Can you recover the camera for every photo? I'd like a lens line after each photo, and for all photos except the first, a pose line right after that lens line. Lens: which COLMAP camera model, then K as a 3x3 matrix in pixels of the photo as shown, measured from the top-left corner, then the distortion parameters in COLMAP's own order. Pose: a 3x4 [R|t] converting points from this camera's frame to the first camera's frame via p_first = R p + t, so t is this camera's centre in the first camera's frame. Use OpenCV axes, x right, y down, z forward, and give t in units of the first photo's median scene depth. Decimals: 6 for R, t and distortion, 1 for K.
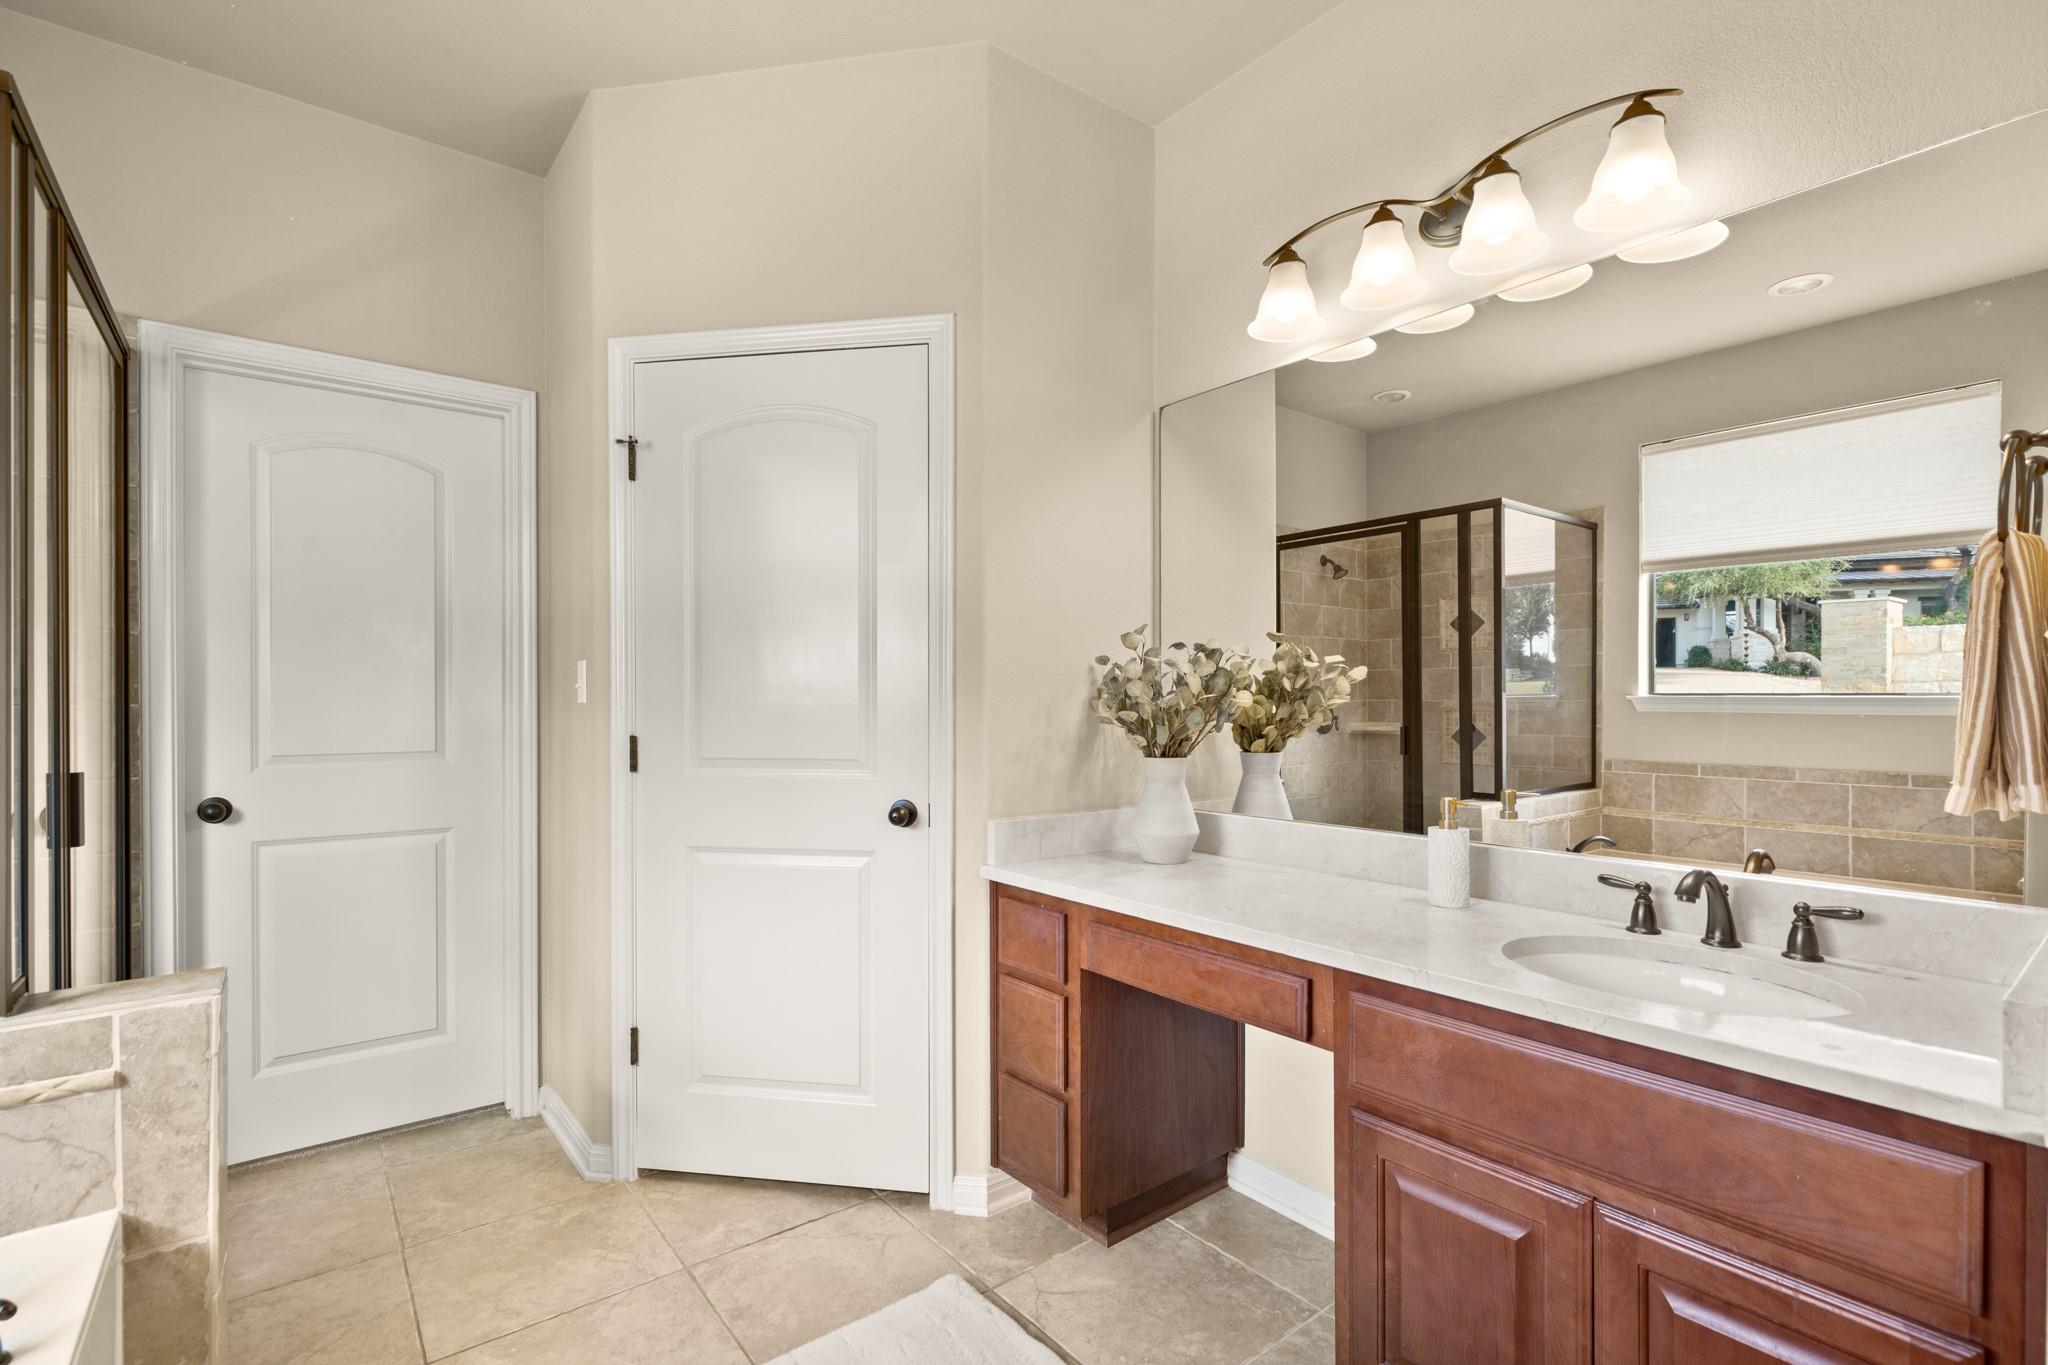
lens RADIAL K [[933.1, 0, 1029.8], [0, 933.1, 706.4], [0, 0, 1]] dist [-0.002479, 0.000789]
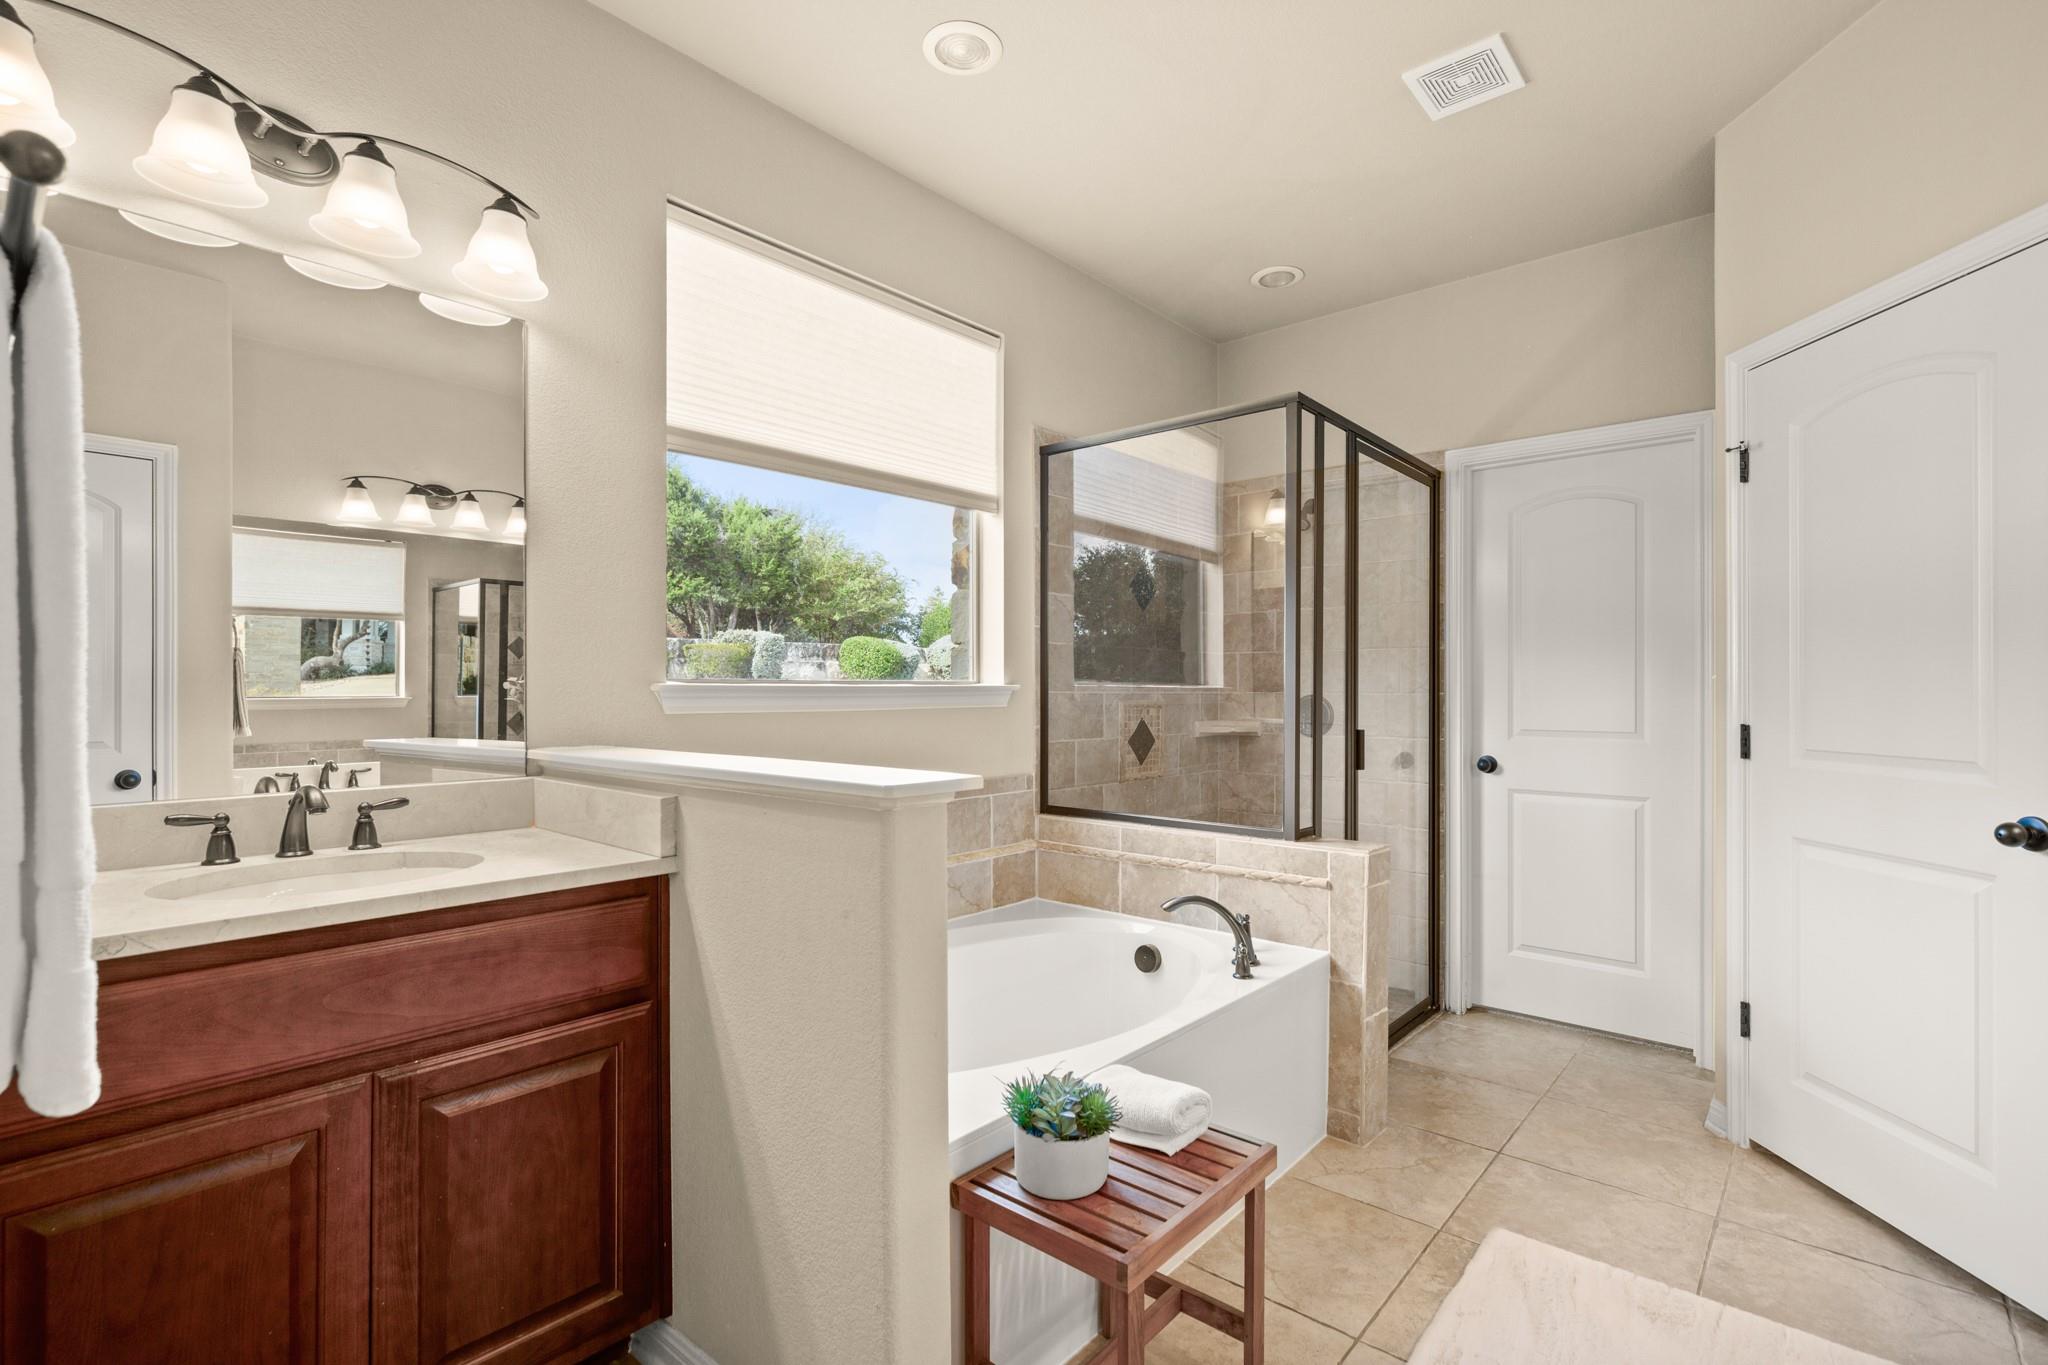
lens RADIAL K [[933.1, 0, 1040.6], [0, 933.1, 684.7], [0, 0, 1]] dist [-0.002479, 0.000789]
pose [[0.189925, -0.004541, -0.981788, 0.461089], [-0.005621, 0.999968, -0.005713, -0.002988], [0.981782, 0.006604, 0.189894, 0.019044]]
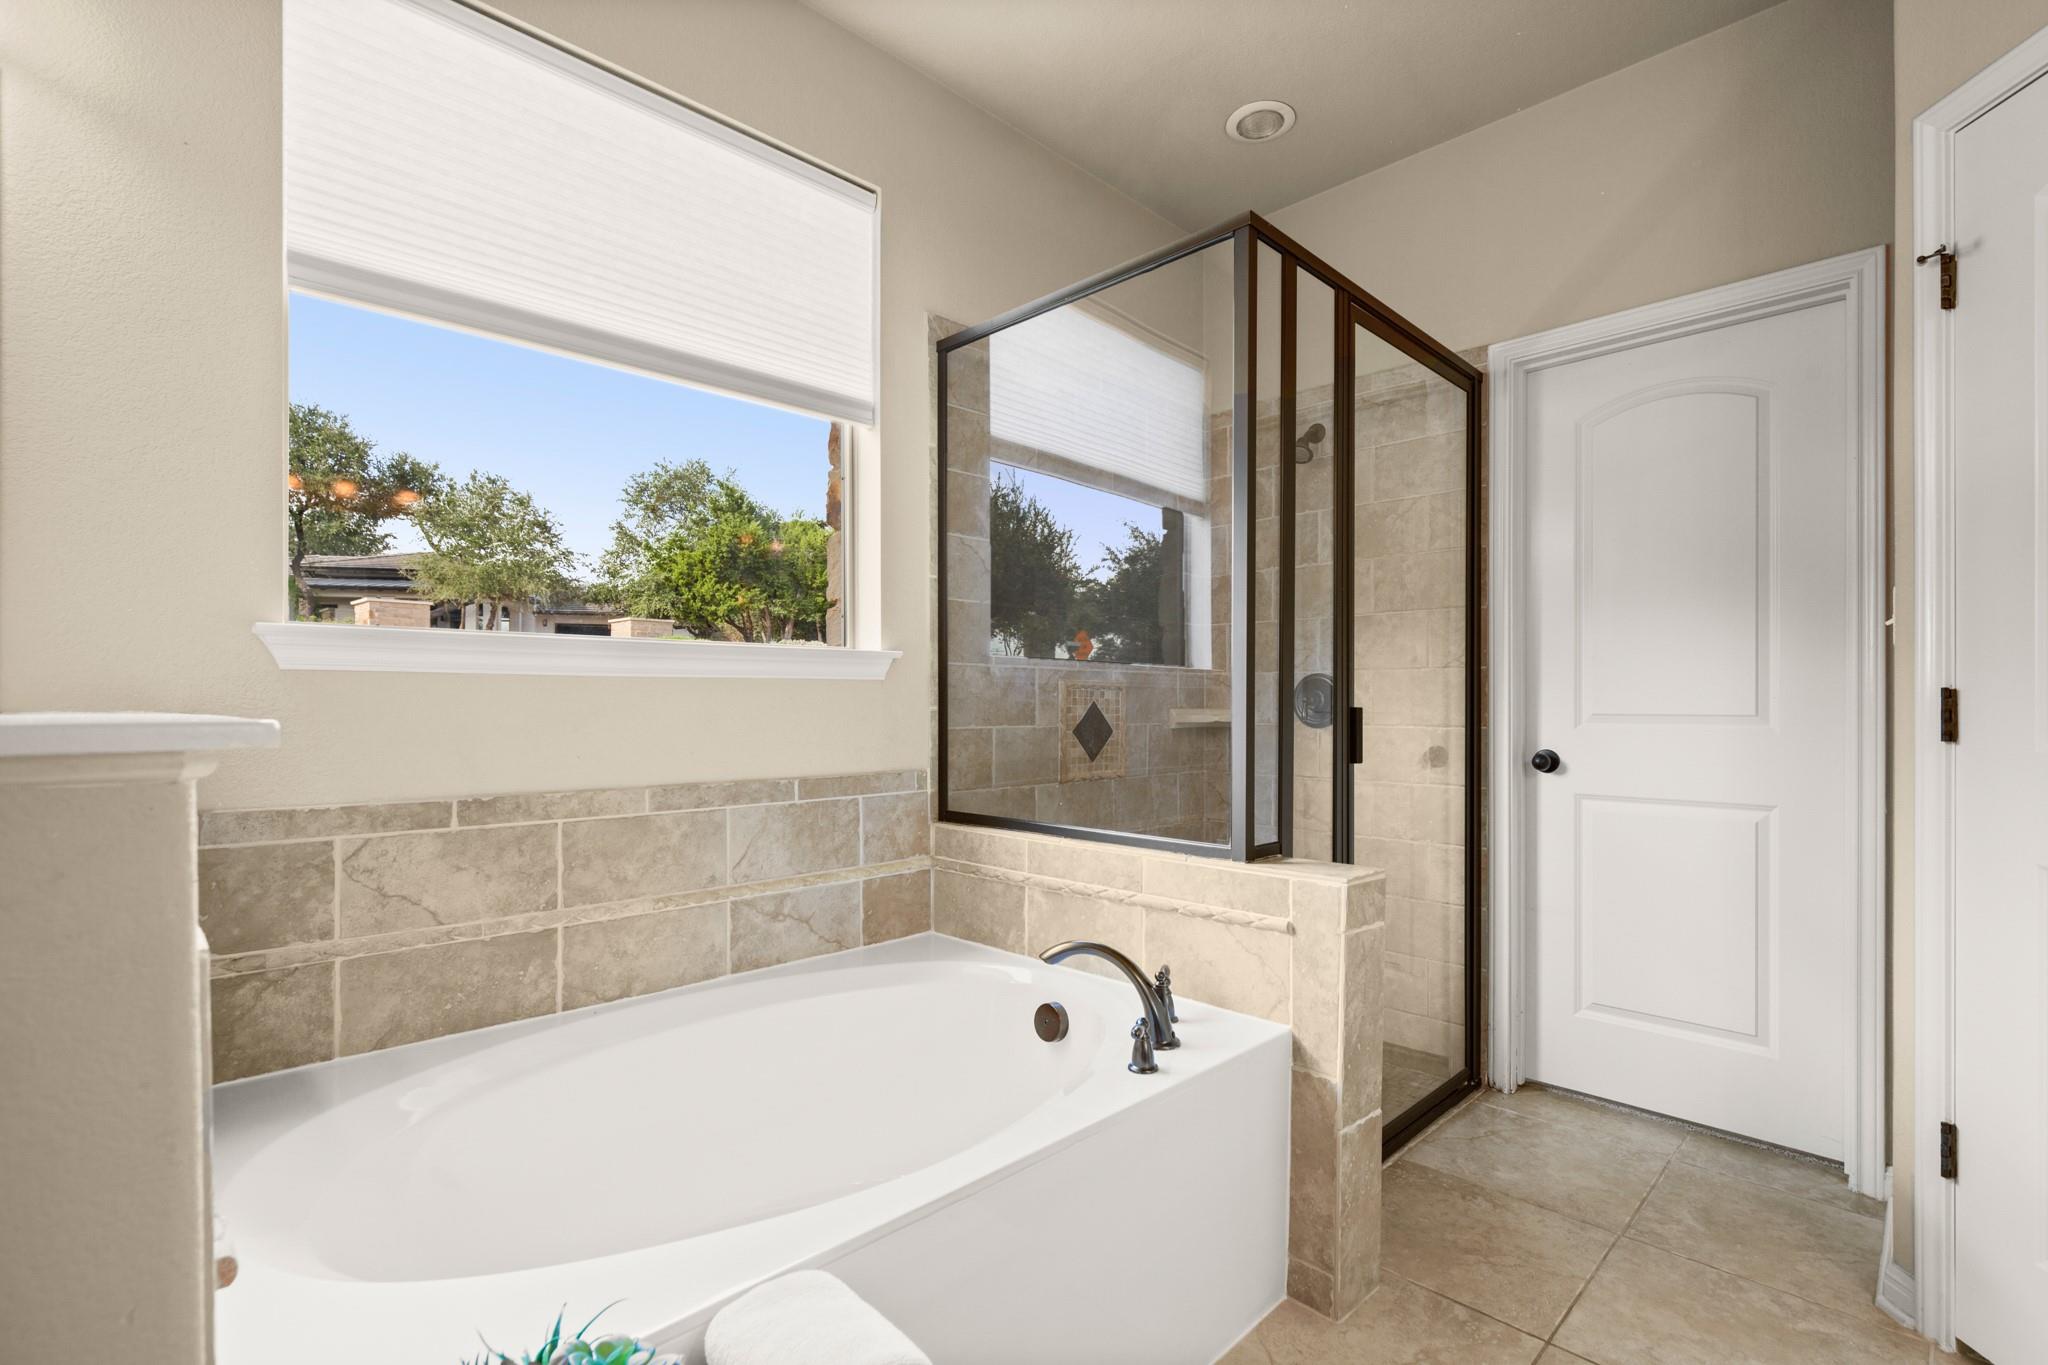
lens RADIAL K [[933.1, 0, 1038.1], [0, 933.1, 701.0], [0, 0, 1]] dist [-0.002479, 0.000789]
pose [[0.119571, -0.001058, -0.992825, 0.164066], [-0.004578, 0.999988, -0.001617, 0.045181], [0.992815, 0.004739, 0.119565, 0.270550]]
